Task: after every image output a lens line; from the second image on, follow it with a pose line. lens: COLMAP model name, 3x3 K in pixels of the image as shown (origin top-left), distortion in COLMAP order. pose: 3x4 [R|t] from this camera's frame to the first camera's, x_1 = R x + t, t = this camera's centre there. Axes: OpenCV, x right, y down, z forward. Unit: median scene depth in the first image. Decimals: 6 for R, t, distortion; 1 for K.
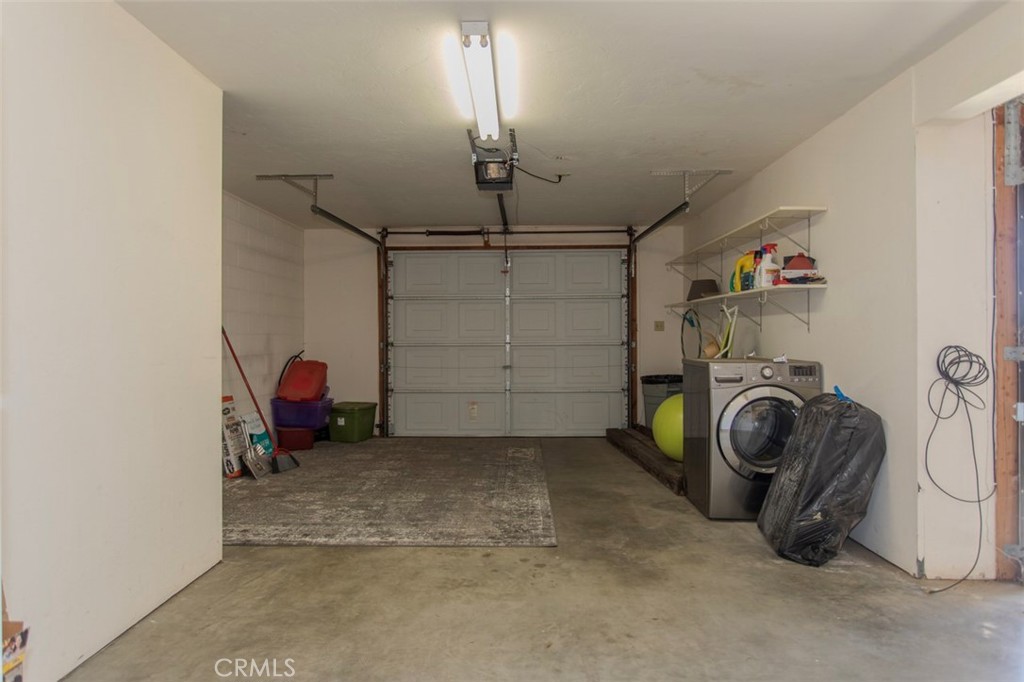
lens RADIAL K [[647.6, 0, 513.7], [0, 647.6, 343.4], [0, 0, 1]] dist [-0.022271, -0.001543]
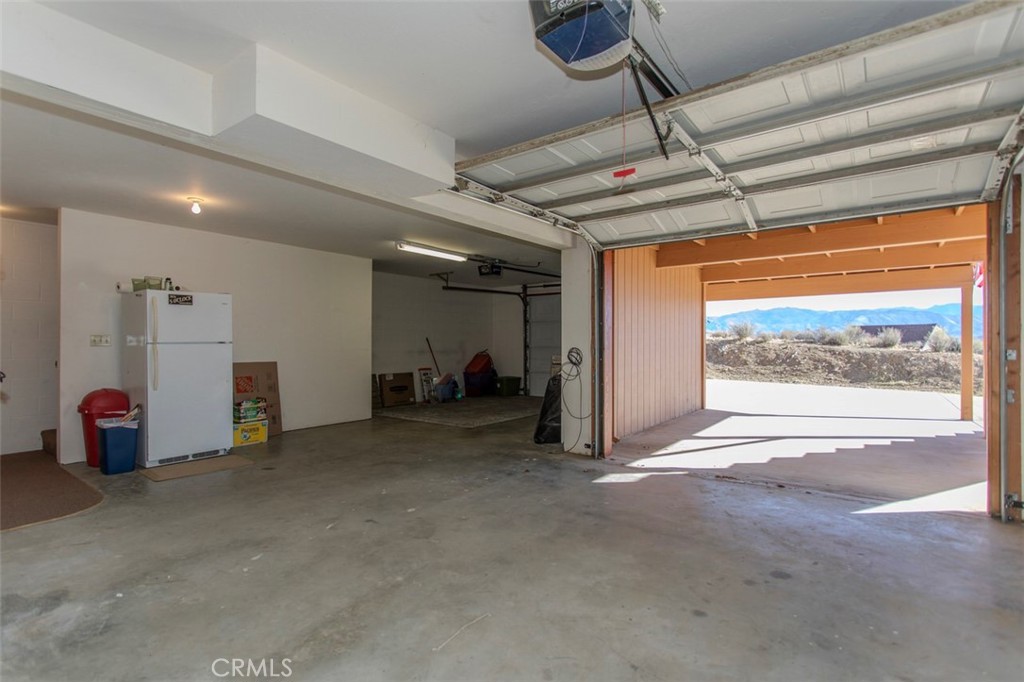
lens RADIAL K [[494.1, 0, 492.3], [0, 494.1, 342.0], [0, 0, 1]] dist [0.002872, 0.001557]
pose [[0.811359, -0.000078, -0.584548, 0.565537], [-0.007009, 0.999927, -0.009863, 0.003905], [0.584506, 0.012099, 0.811299, -0.224671]]
